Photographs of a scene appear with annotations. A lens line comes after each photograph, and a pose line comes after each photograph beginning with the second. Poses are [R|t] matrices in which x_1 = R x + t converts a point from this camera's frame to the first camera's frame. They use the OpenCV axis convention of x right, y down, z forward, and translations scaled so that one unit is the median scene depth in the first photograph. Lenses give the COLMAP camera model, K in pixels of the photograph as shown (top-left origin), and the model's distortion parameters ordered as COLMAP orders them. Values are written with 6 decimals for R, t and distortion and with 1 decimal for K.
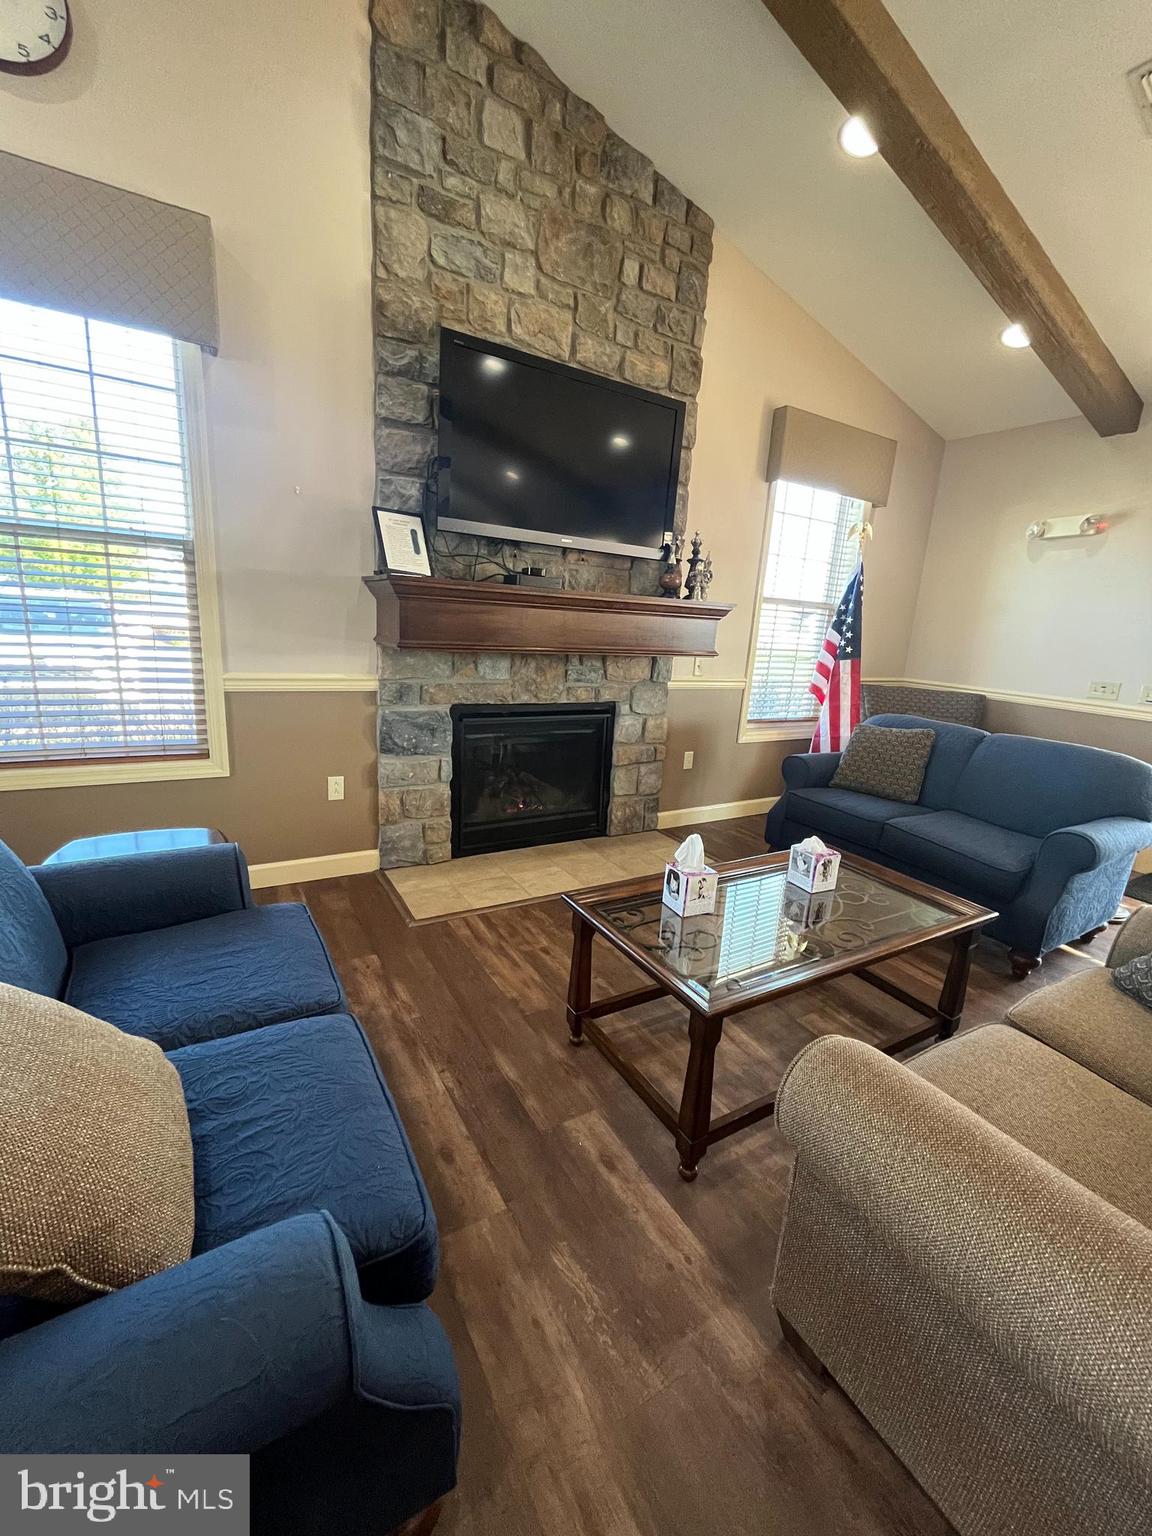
lens RADIAL K [[629.2, 0, 576.5], [0, 629.2, 762.5], [0, 0, 1]] dist [-0.000232, -0.000073]
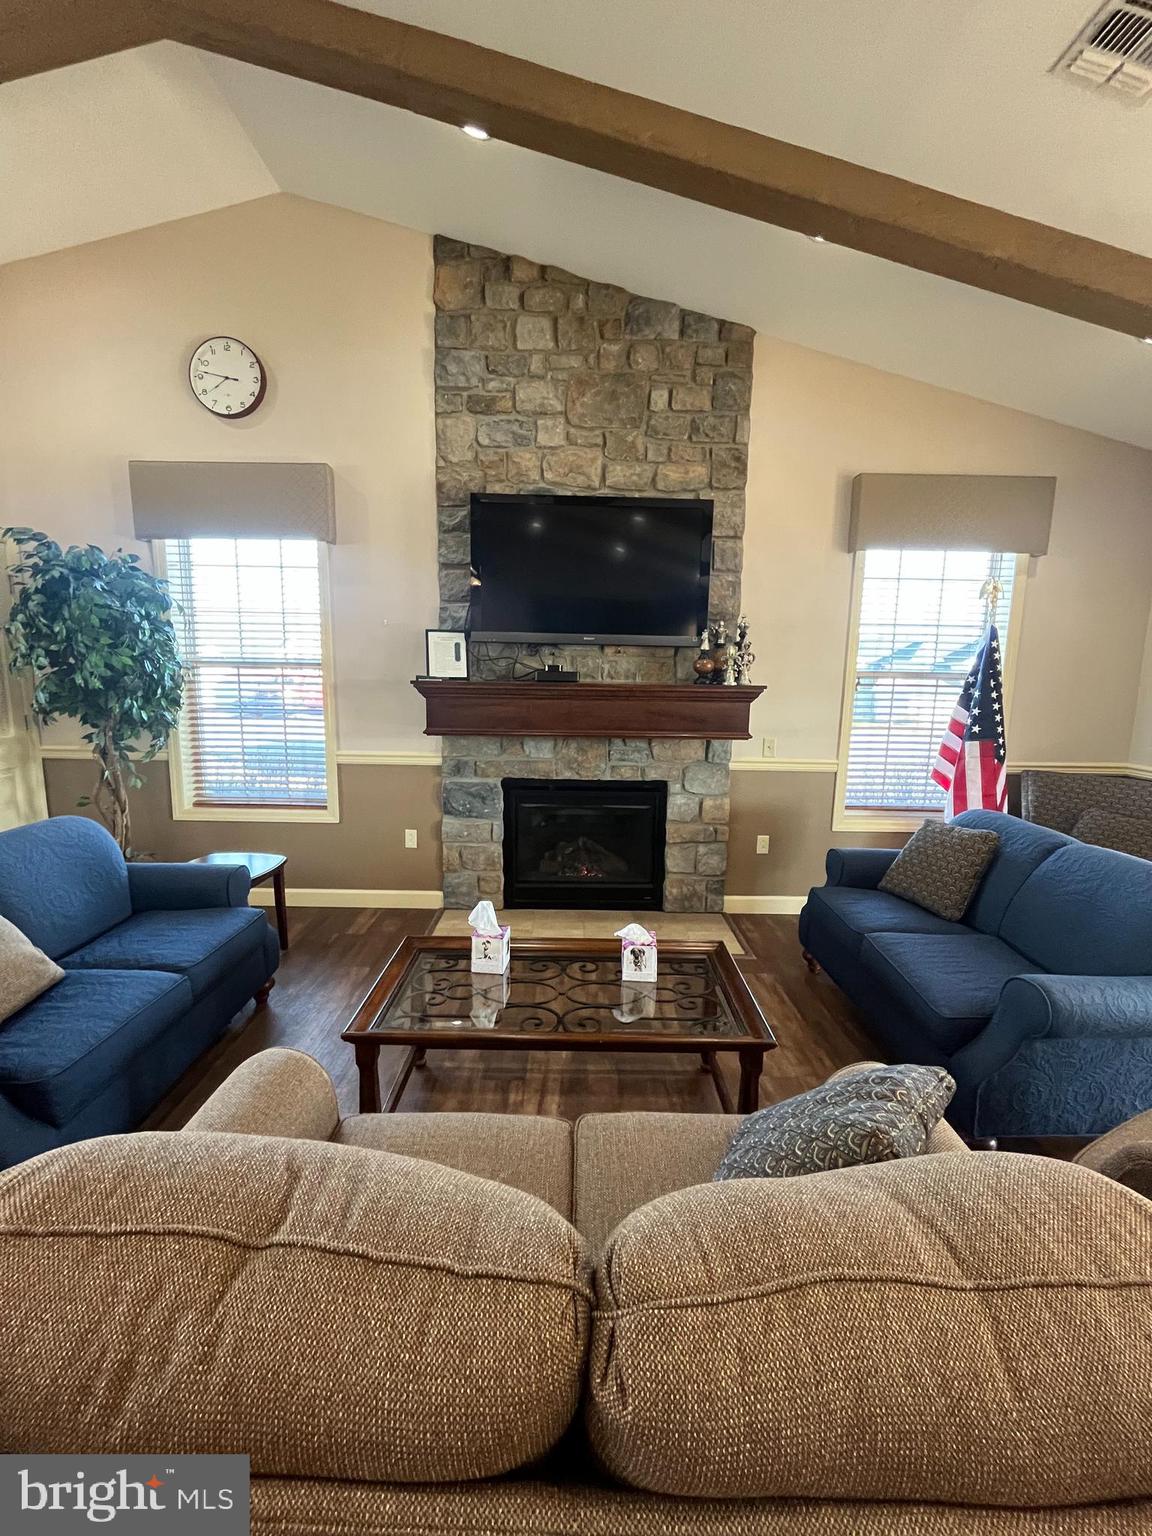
lens RADIAL K [[627.3, 0, 576.5], [0, 627.3, 764.4], [0, 0, 1]] dist [-0.000895, -0.000400]
pose [[0.860942, 0.027698, -0.507949, 0.541415], [-0.079377, 0.993600, -0.080361, -0.033161], [0.502472, 0.109506, 0.857630, 0.039742]]
